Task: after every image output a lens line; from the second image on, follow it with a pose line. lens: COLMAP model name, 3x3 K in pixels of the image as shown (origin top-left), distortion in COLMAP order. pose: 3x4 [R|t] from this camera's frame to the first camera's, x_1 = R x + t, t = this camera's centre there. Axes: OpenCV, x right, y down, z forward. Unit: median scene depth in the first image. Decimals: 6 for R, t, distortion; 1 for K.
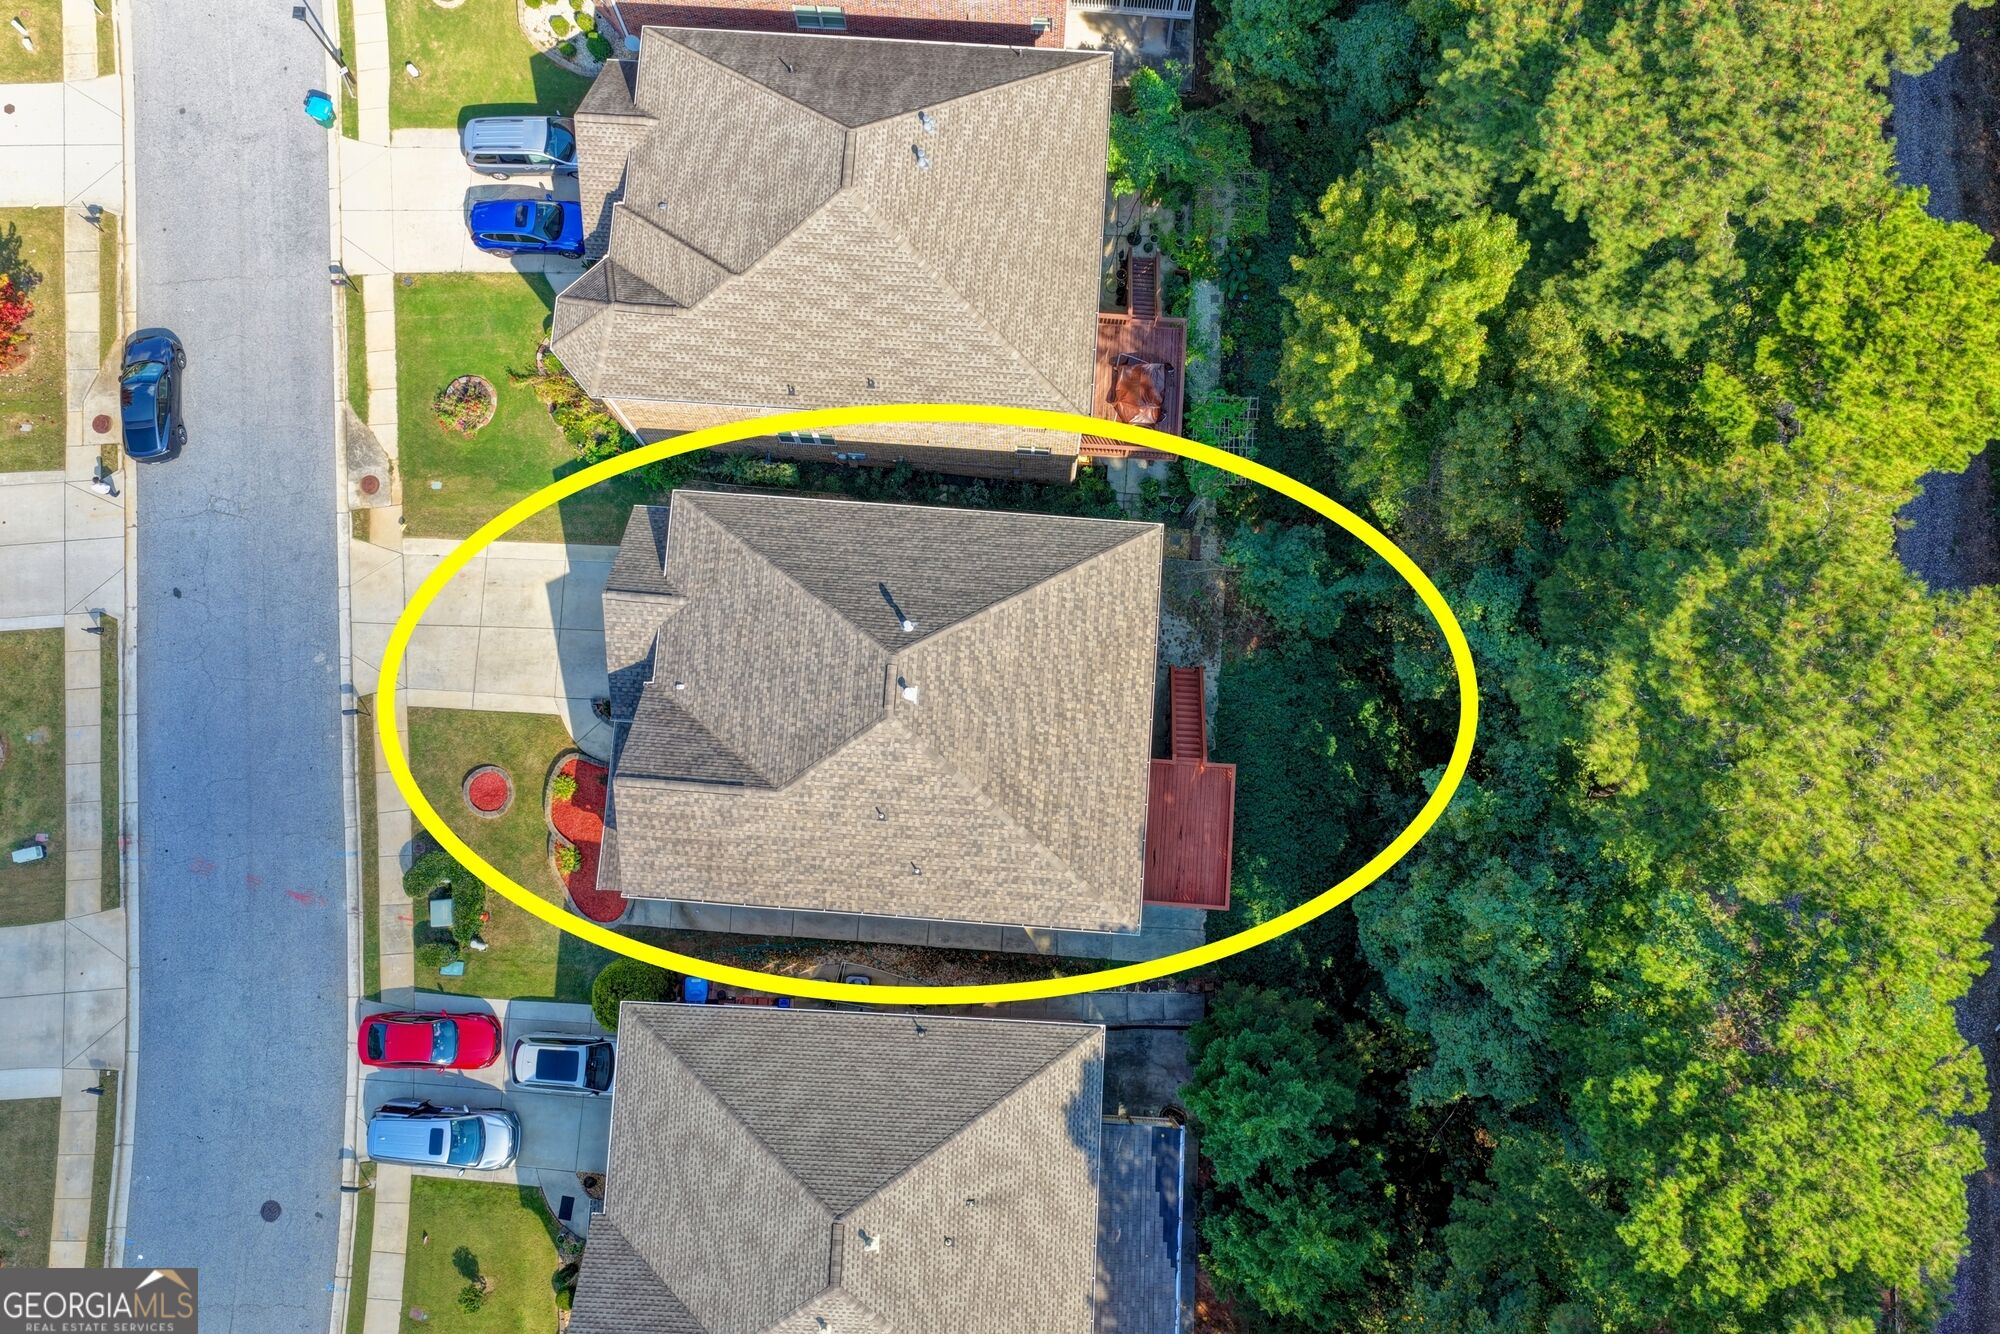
lens RADIAL K [[1657.0, 0, 1000.0], [0, 1657.0, 667.0], [0, 0, 1]] dist [-0.018952, 0.045646]
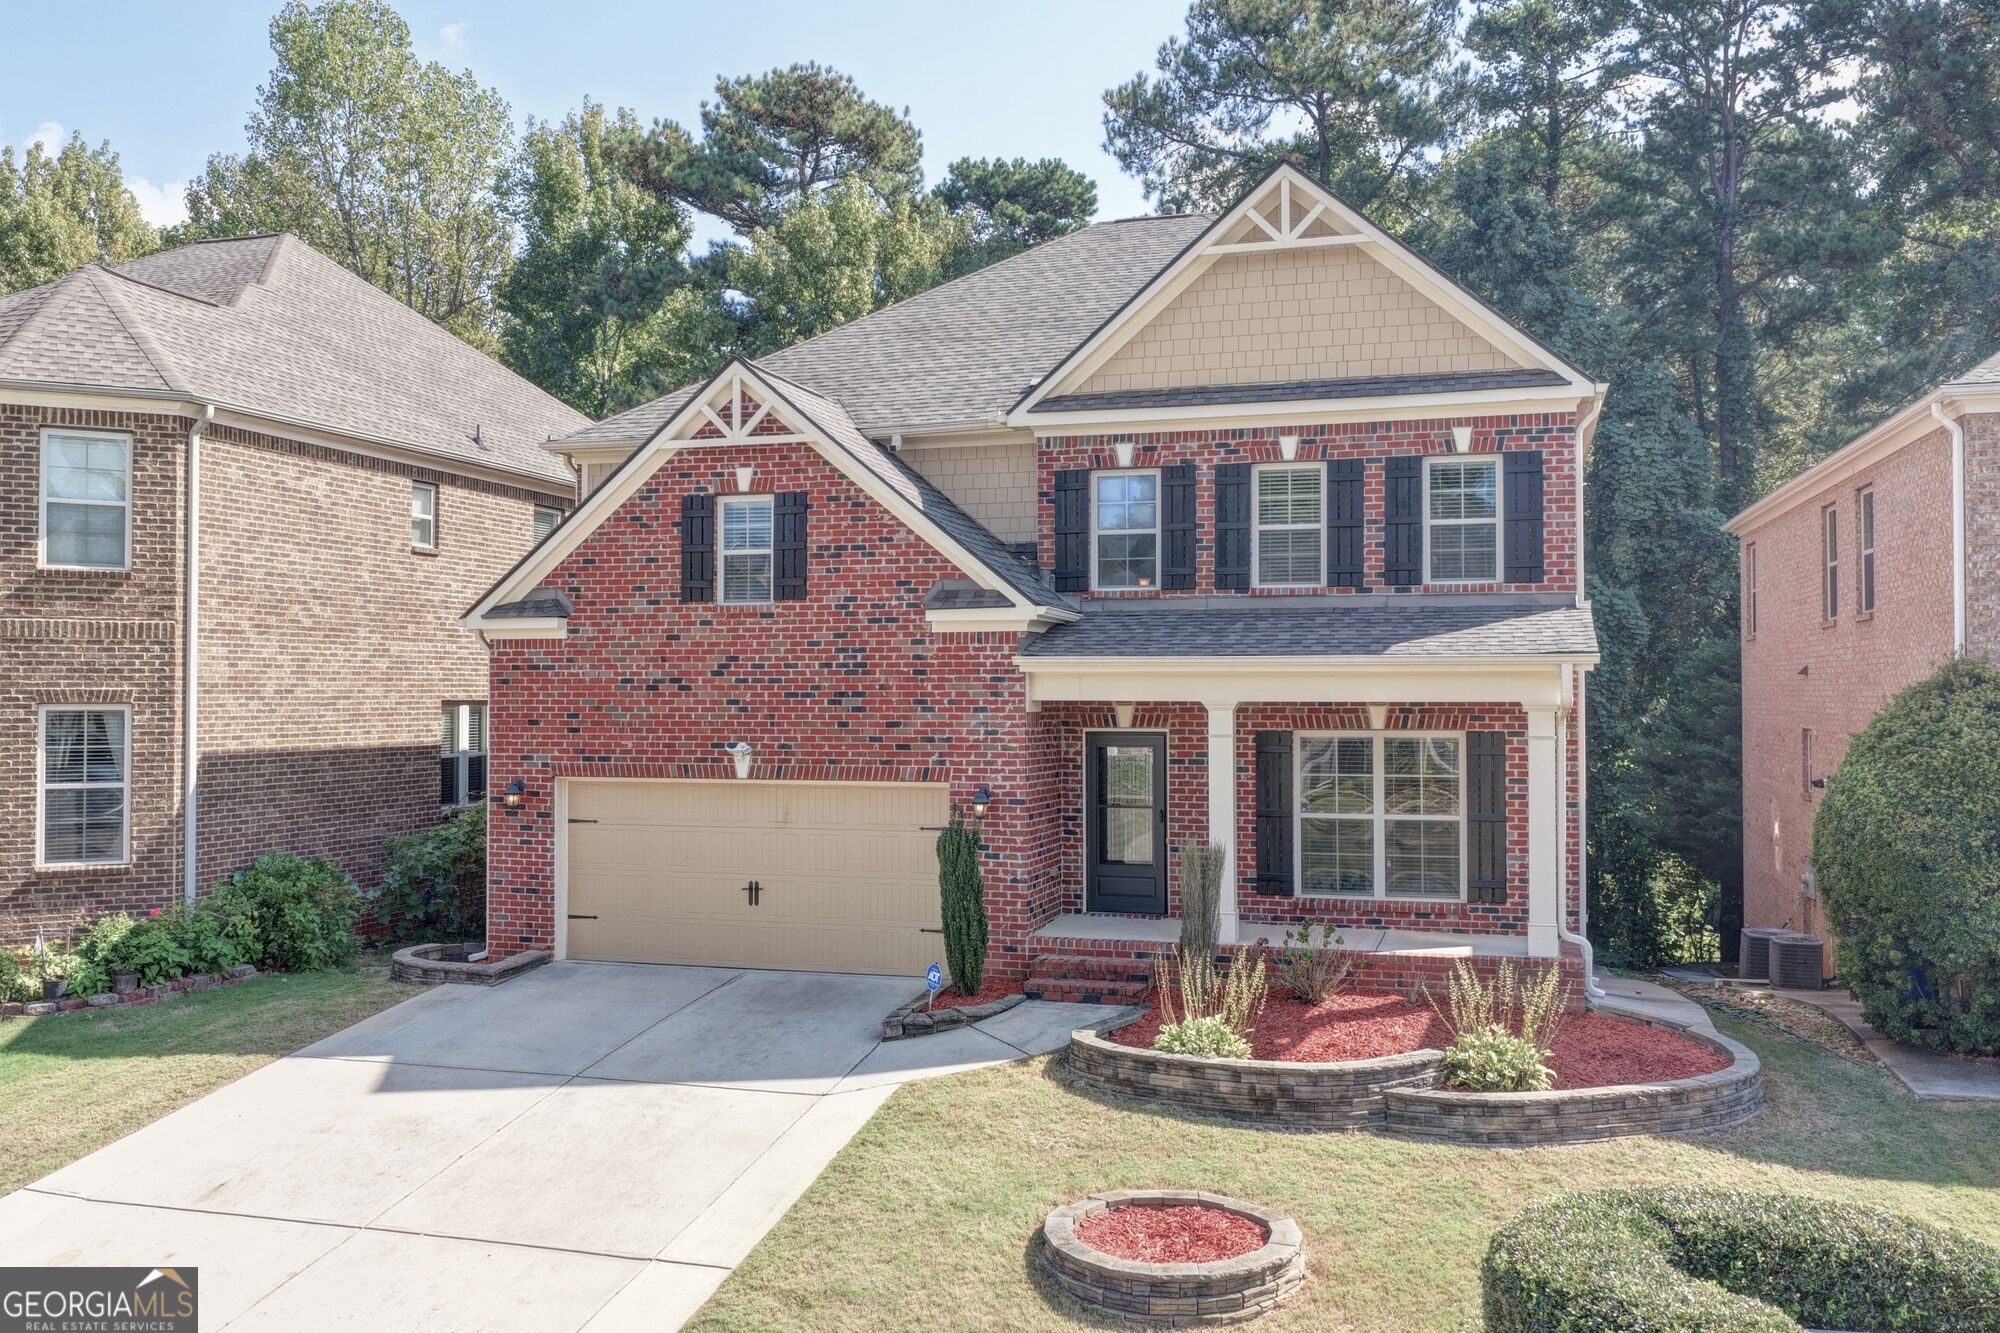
lens RADIAL K [[1657.0, 0, 1000.0], [0, 1657.0, 666.5], [0, 0, 1]] dist [-0.018952, 0.045646]
pose [[0.219679, 0.022718, 0.975308, -0.570325], [0.963408, 0.152332, -0.220547, 0.099571], [-0.153581, 0.988068, 0.011578, 1.044722]]
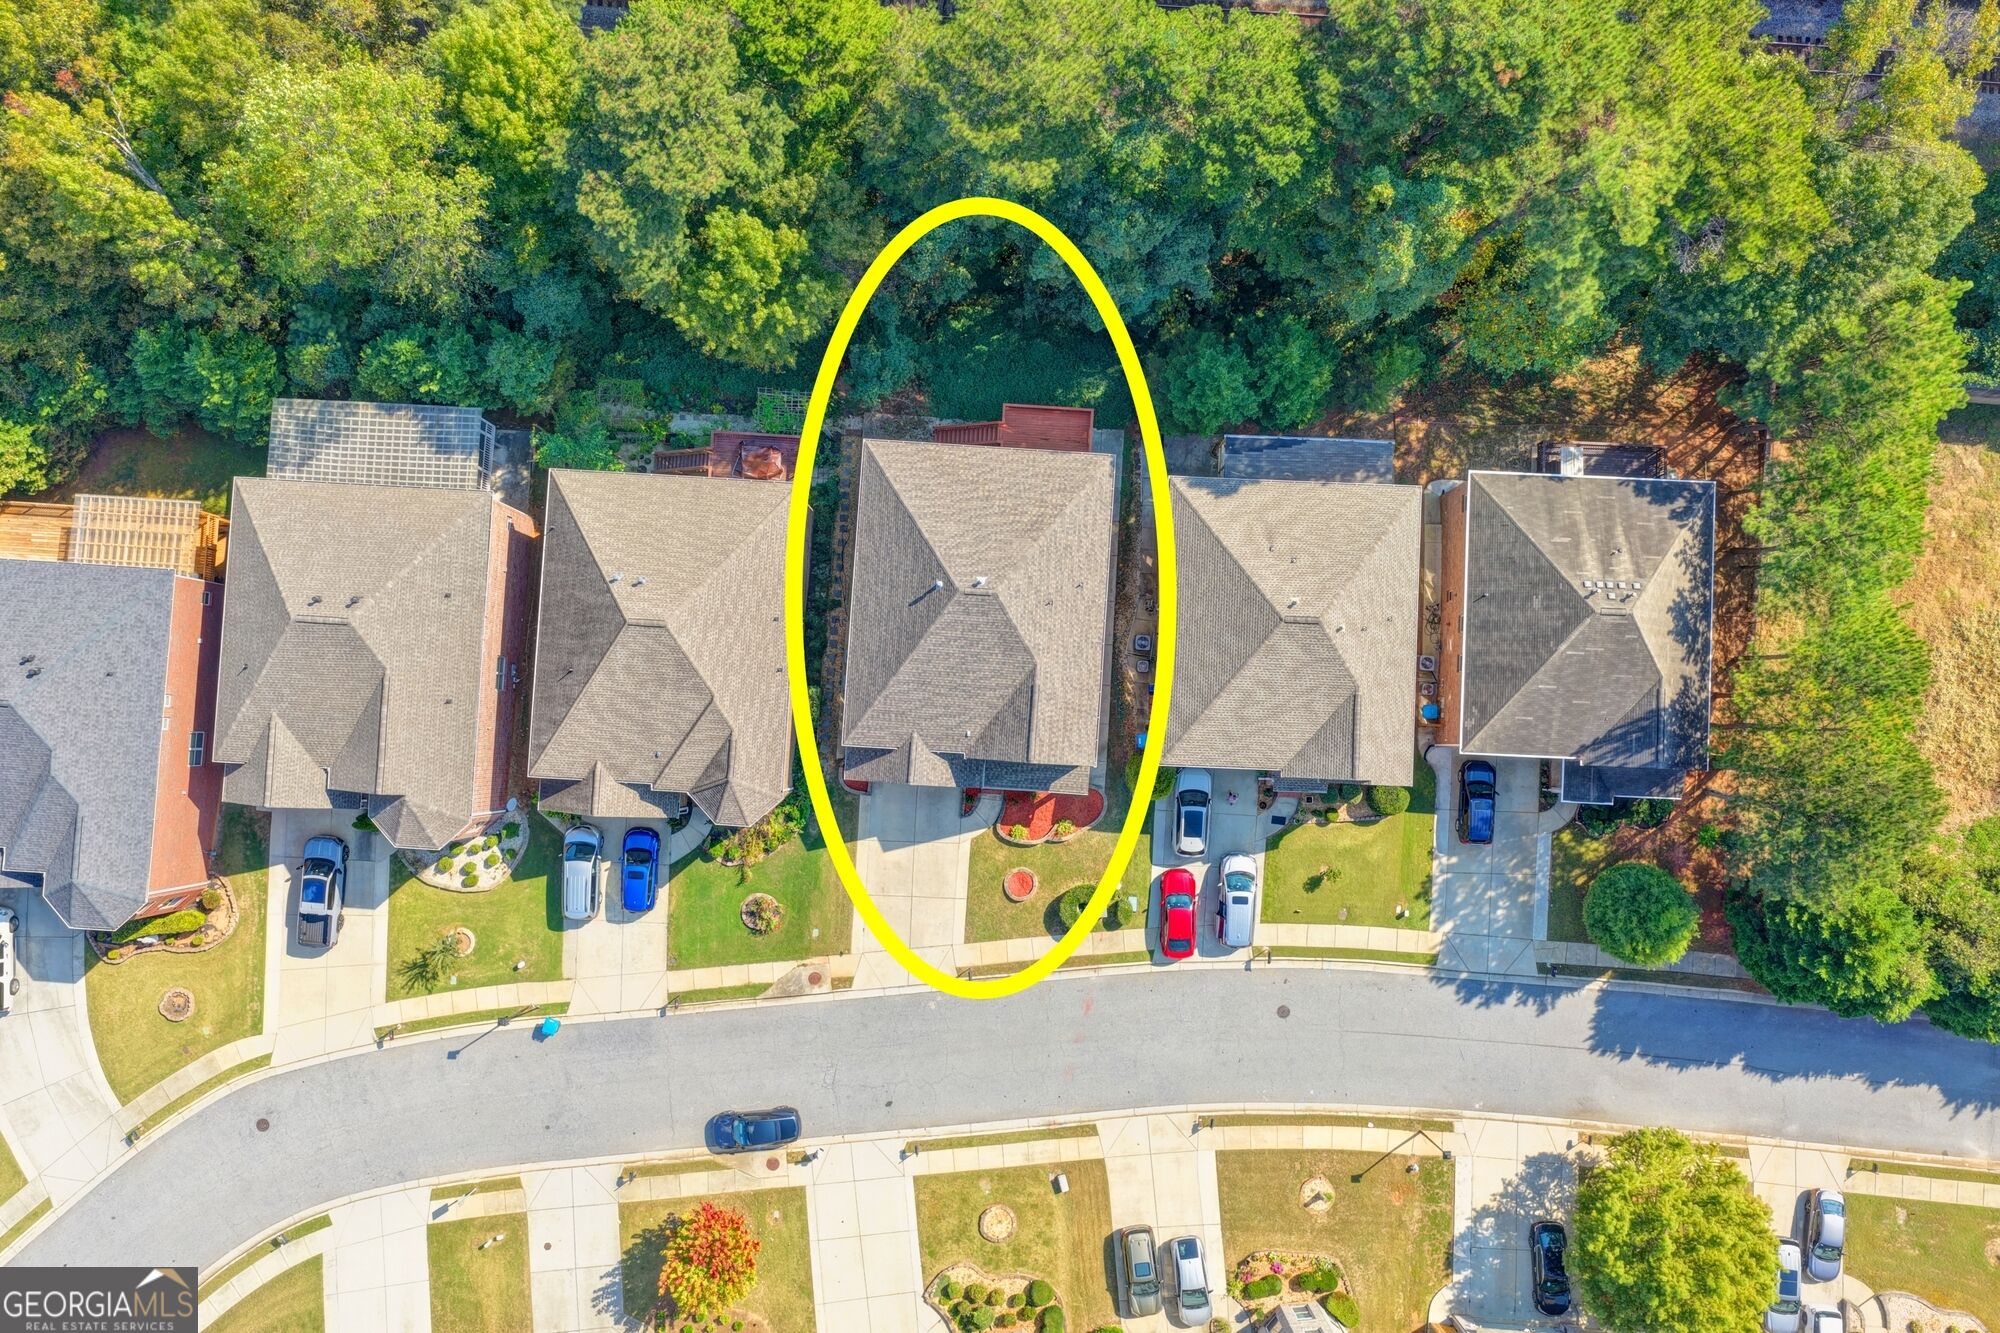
lens RADIAL K [[1657.0, 0, 1000.0], [0, 1657.0, 666.5], [0, 0, 1]] dist [-0.018952, 0.045646]
pose [[-0.008095, -0.998539, 0.053426, -0.210645], [0.987805, 0.000322, 0.155698, -0.206990], [-0.155487, 0.054035, 0.986359, -0.600237]]
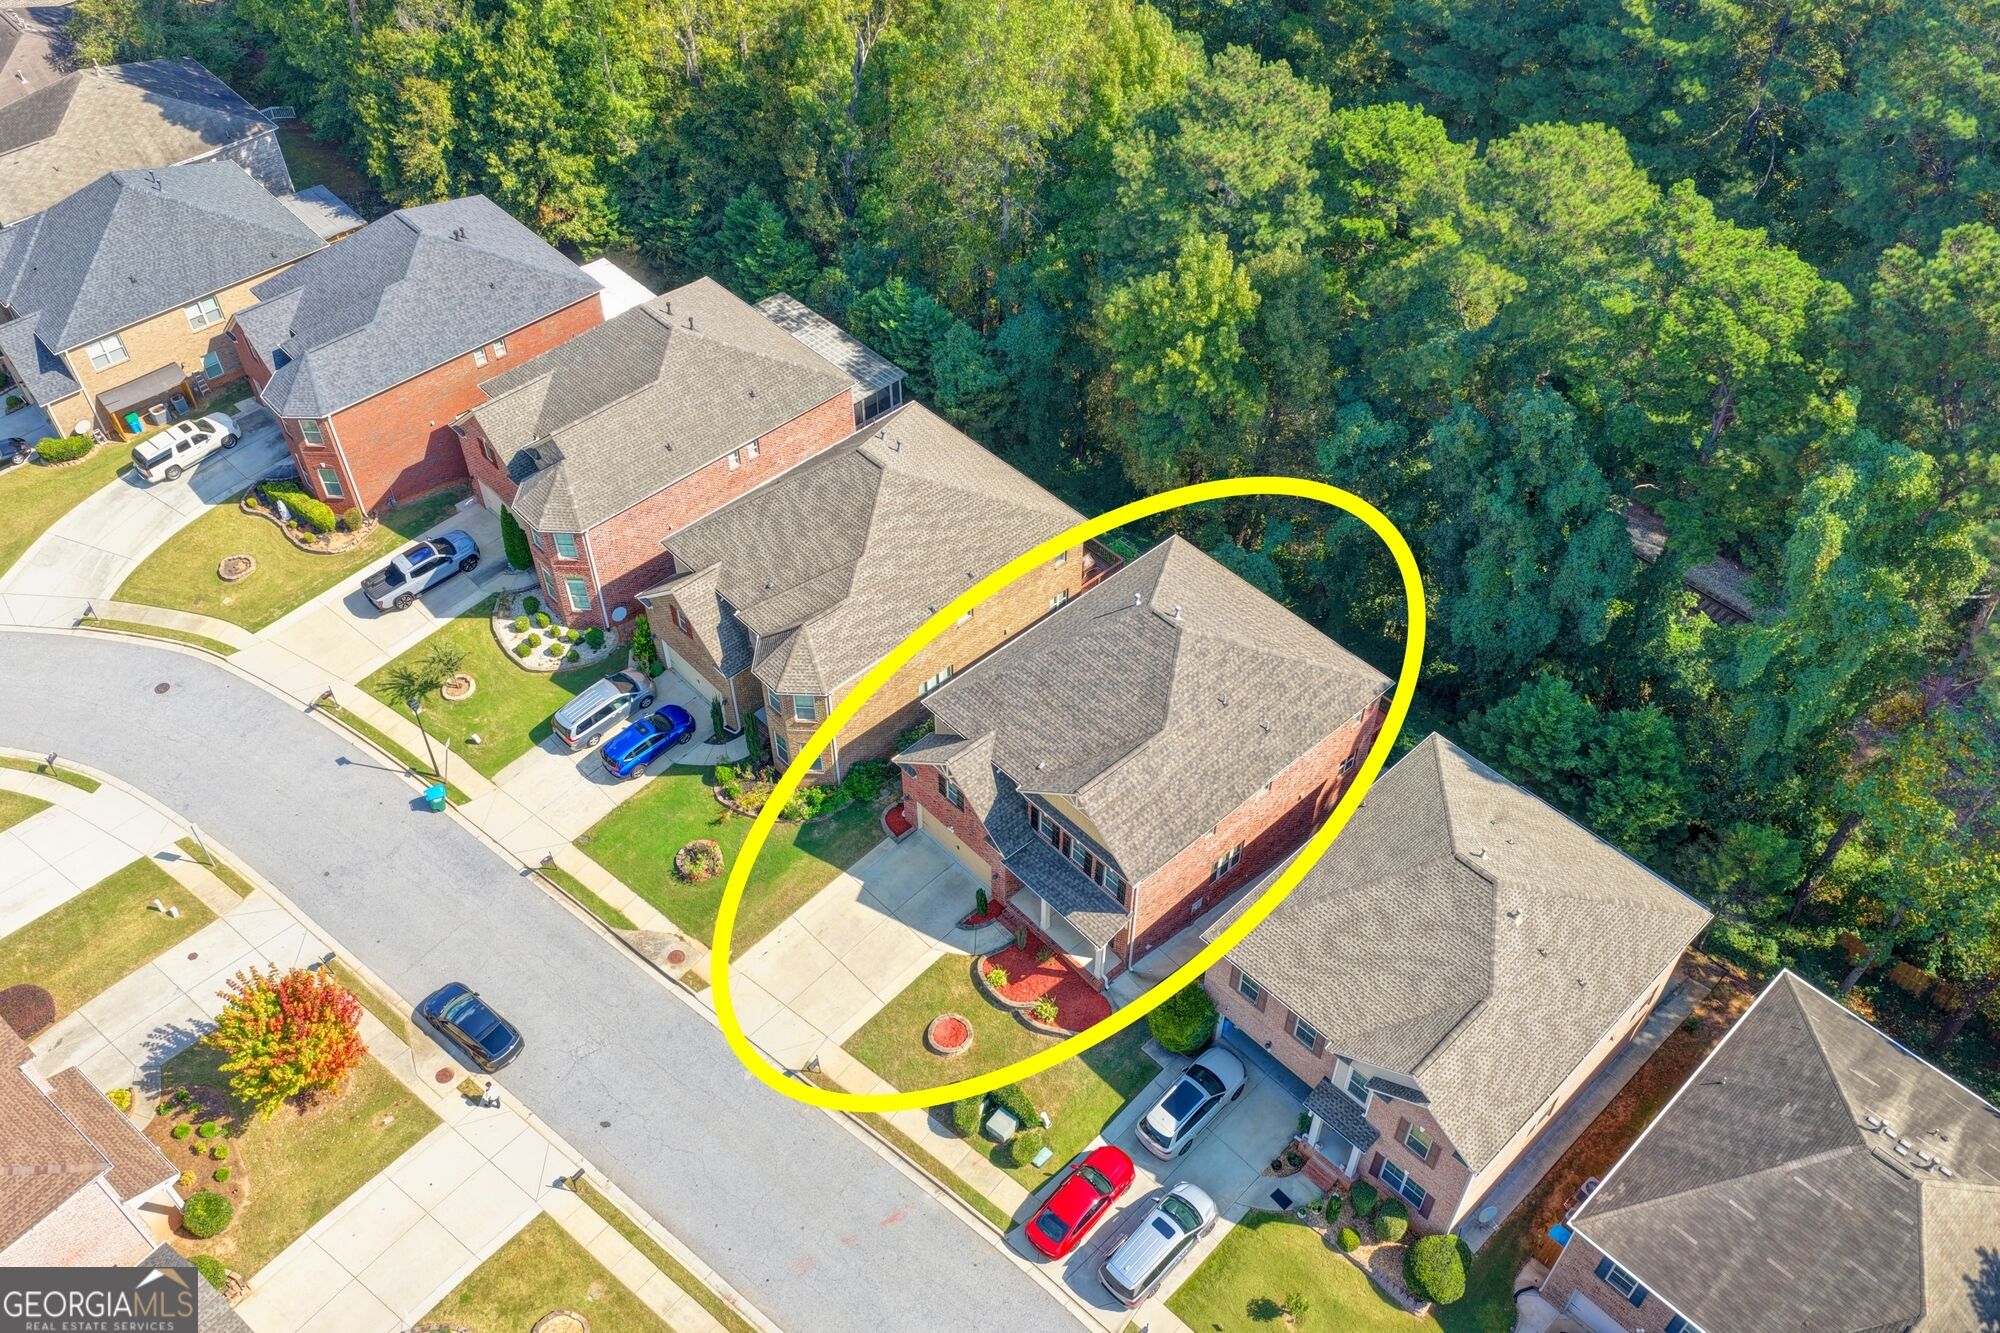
lens RADIAL K [[1657.0, 0, 1000.0], [0, 1657.0, 666.5], [0, 0, 1]] dist [-0.018952, 0.045646]
pose [[0.686669, -0.522123, 0.505839, -0.821944], [0.717565, 0.598362, -0.356459, 0.400821], [-0.116559, 0.607742, 0.785534, -0.070833]]
